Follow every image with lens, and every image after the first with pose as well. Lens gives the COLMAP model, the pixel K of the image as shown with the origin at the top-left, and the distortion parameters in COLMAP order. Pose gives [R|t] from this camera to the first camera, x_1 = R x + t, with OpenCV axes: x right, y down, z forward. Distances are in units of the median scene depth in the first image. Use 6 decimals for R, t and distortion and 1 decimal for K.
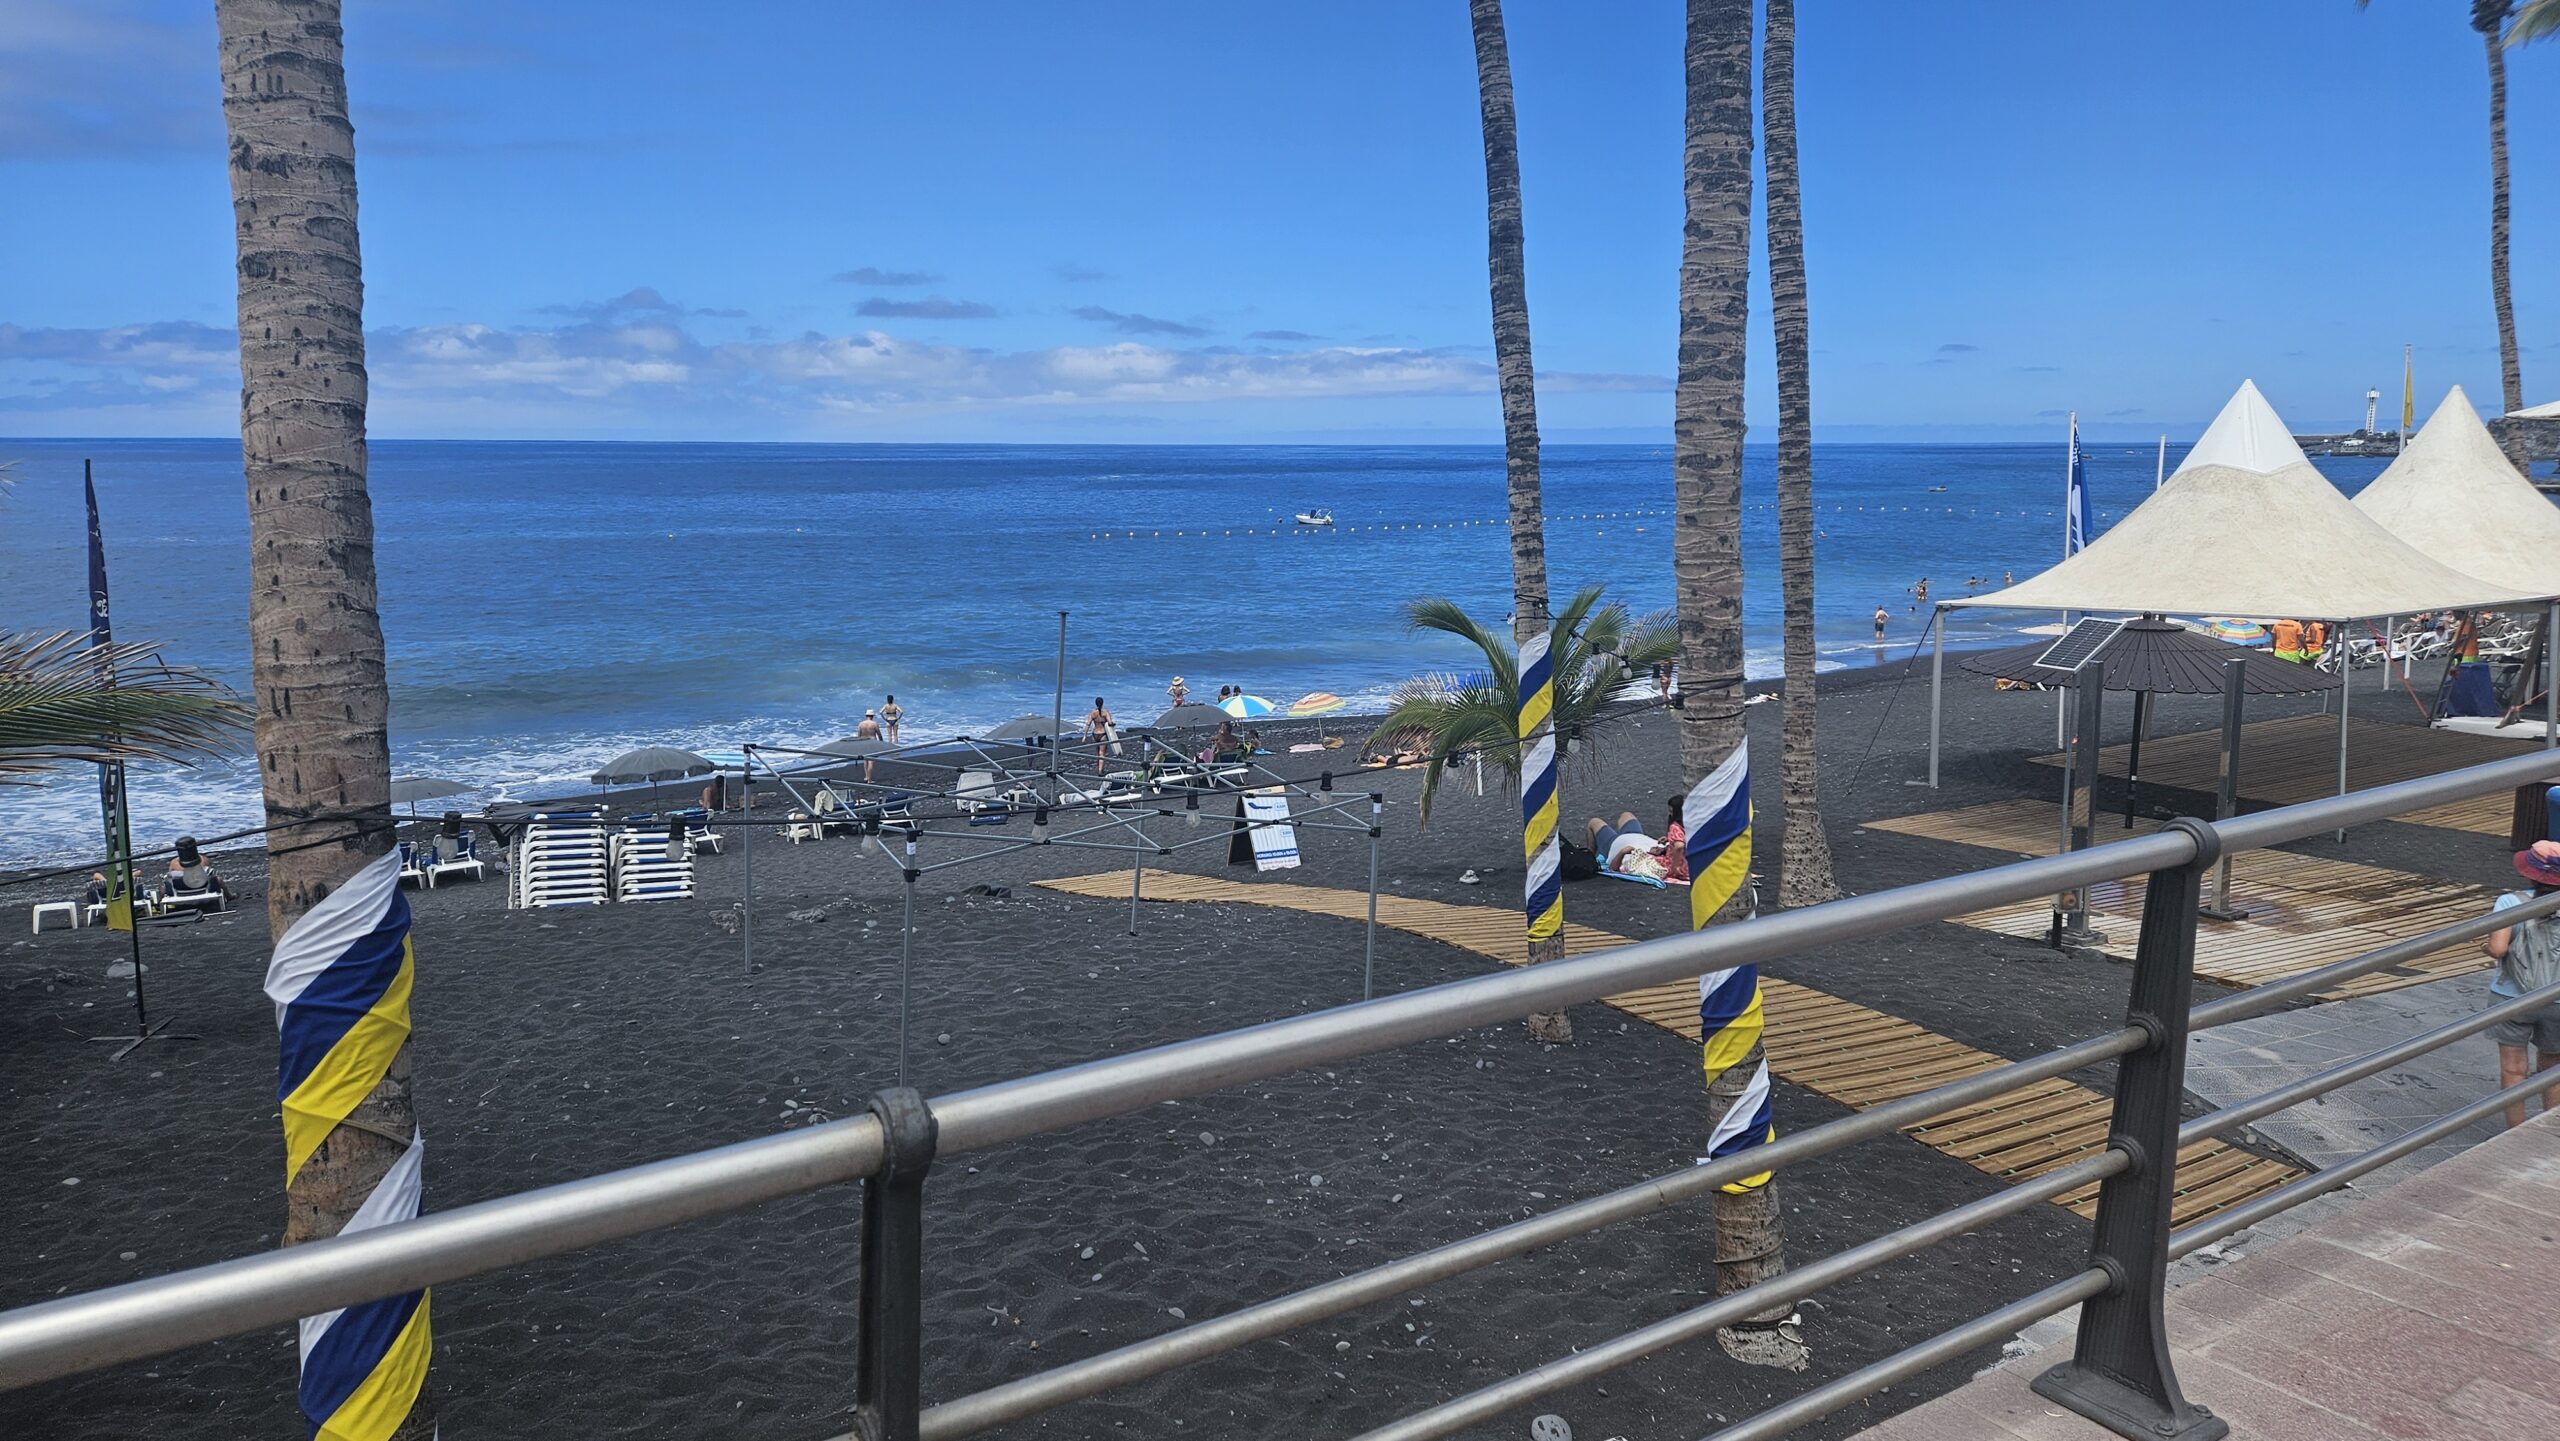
lens RADIAL K [[1684.3, 0, 1279.7], [0, 1684.3, 732.4], [0, 0, 1]] dist [0.081795, -0.063005]
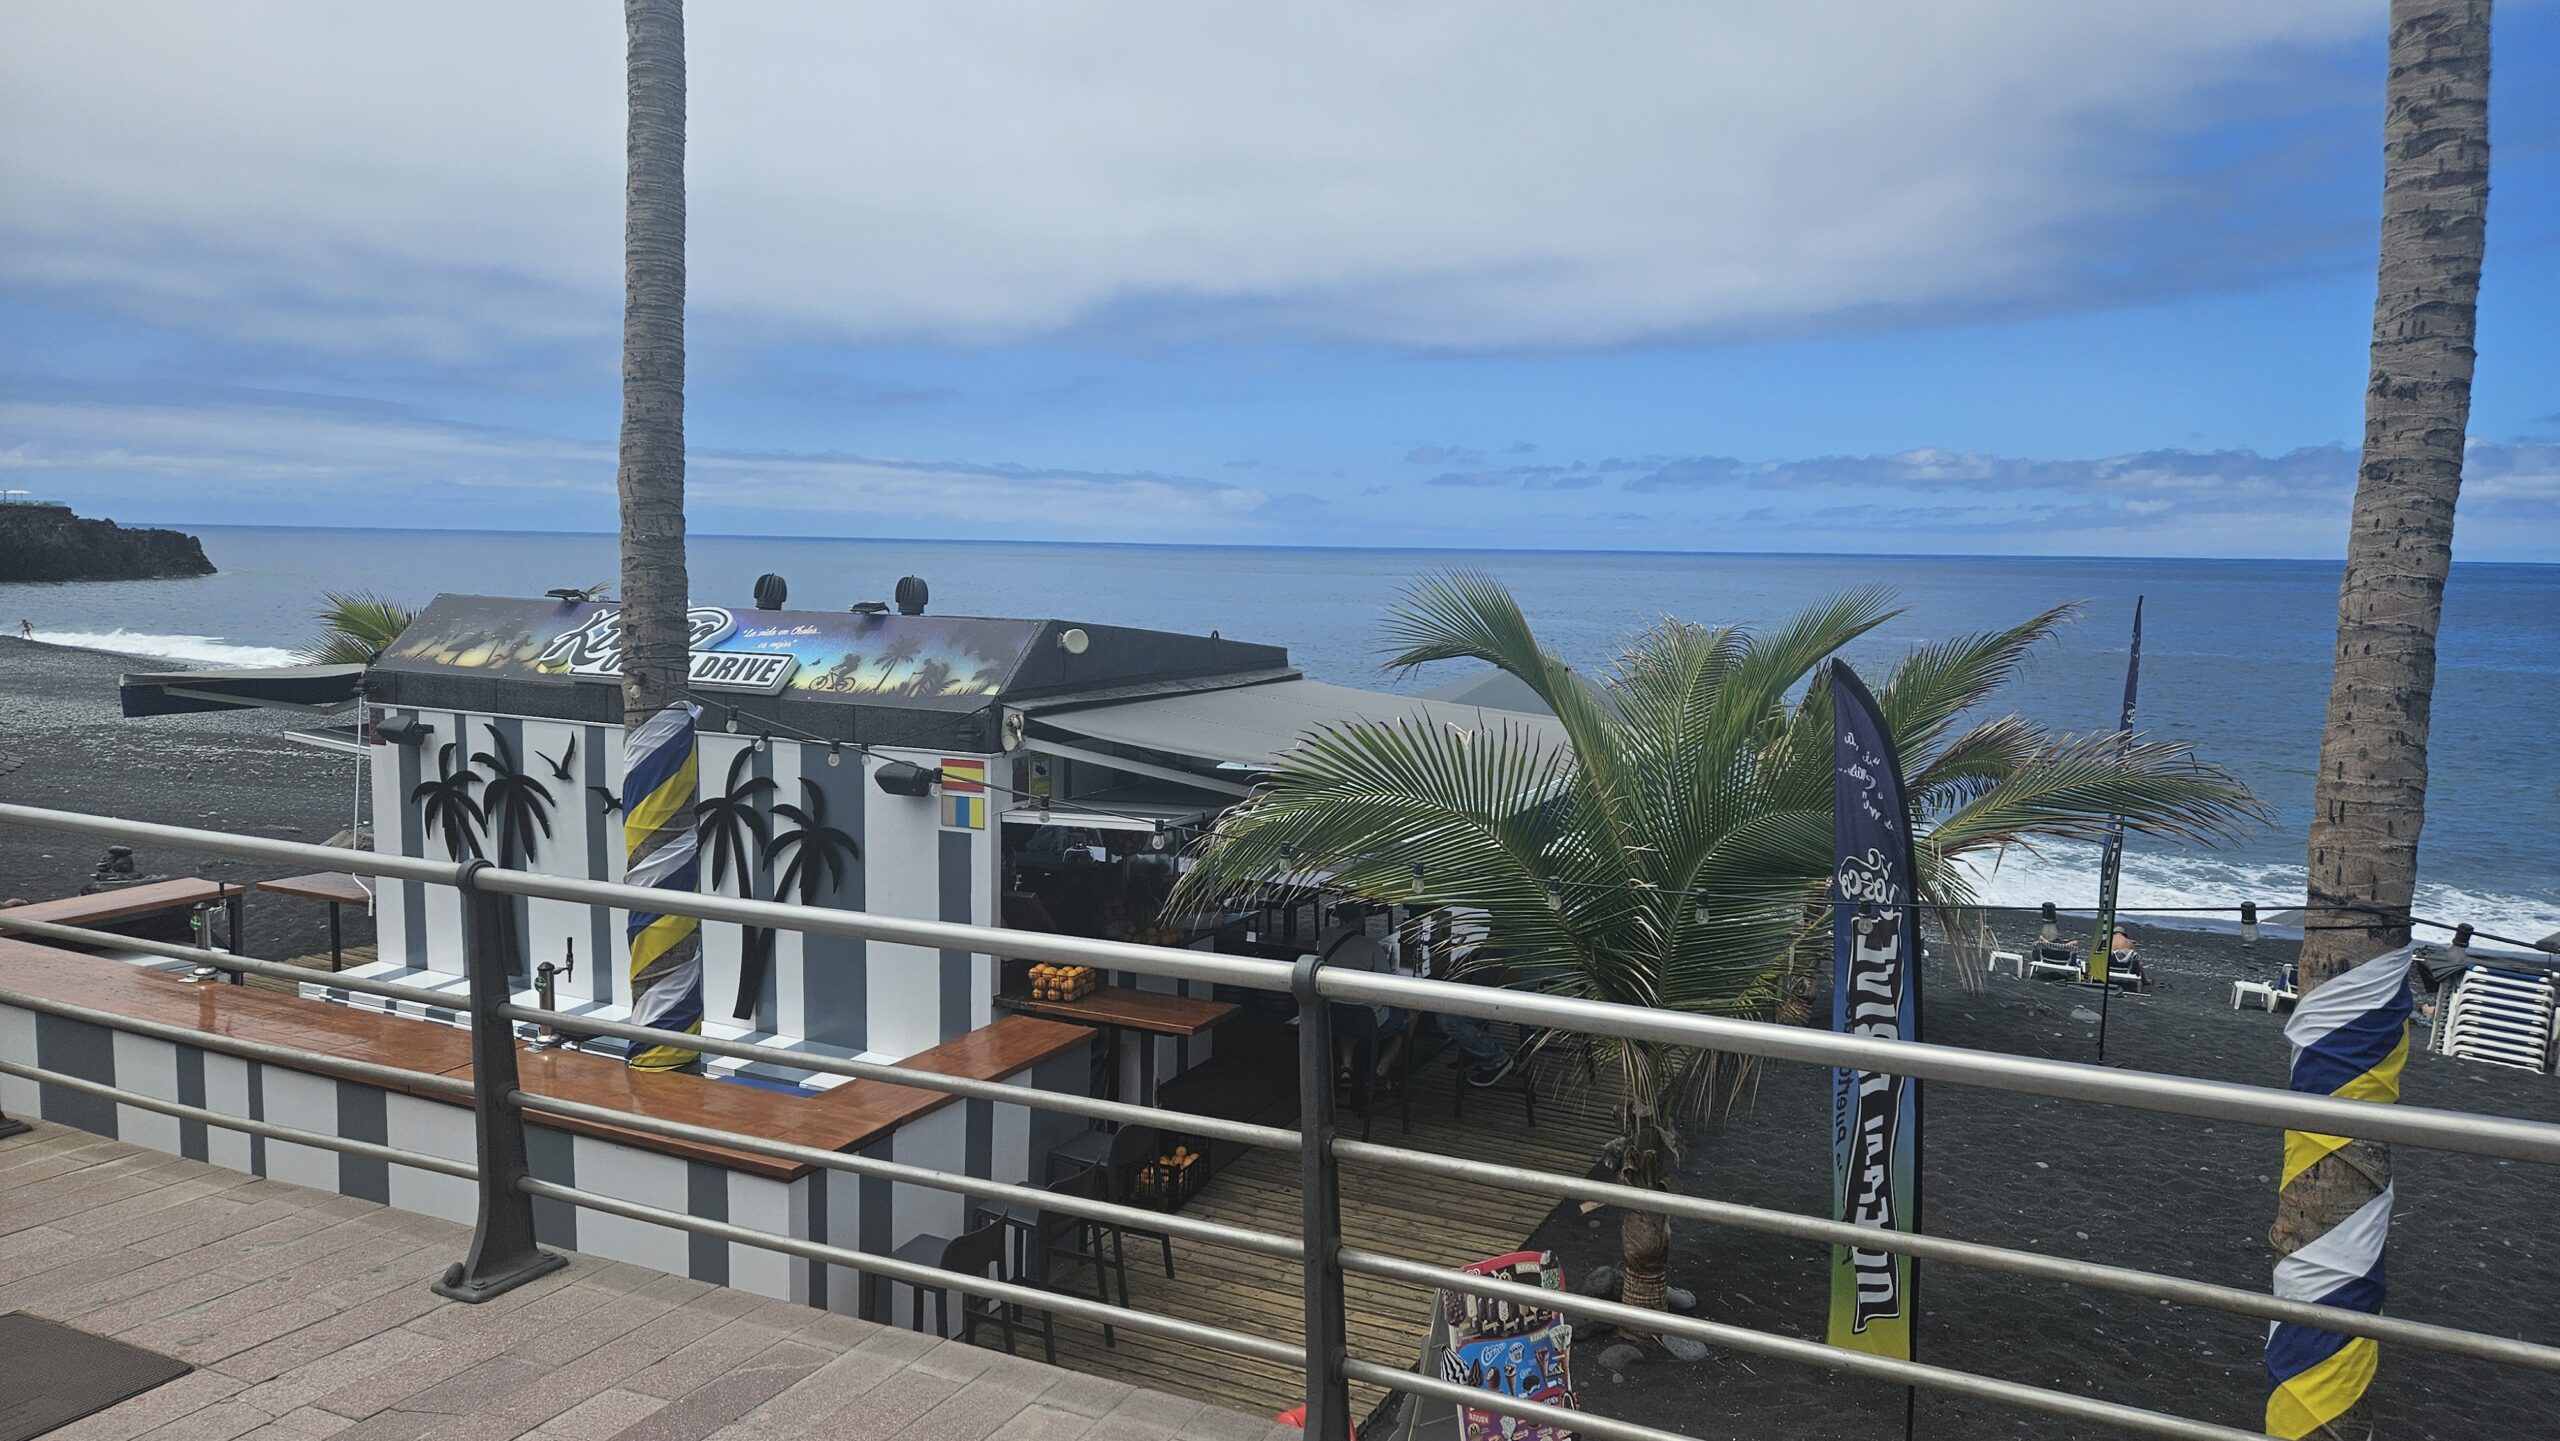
lens RADIAL K [[1718.8, 0, 1274.8], [0, 1718.8, 722.9], [0, 0, 1]] dist [0.079859, -0.074709]
pose [[0.525743, 0.098588, -0.844911, 0.089540], [-0.160294, 0.986949, 0.015419, 0.023088], [0.835404, 0.127328, 0.534685, -0.344958]]
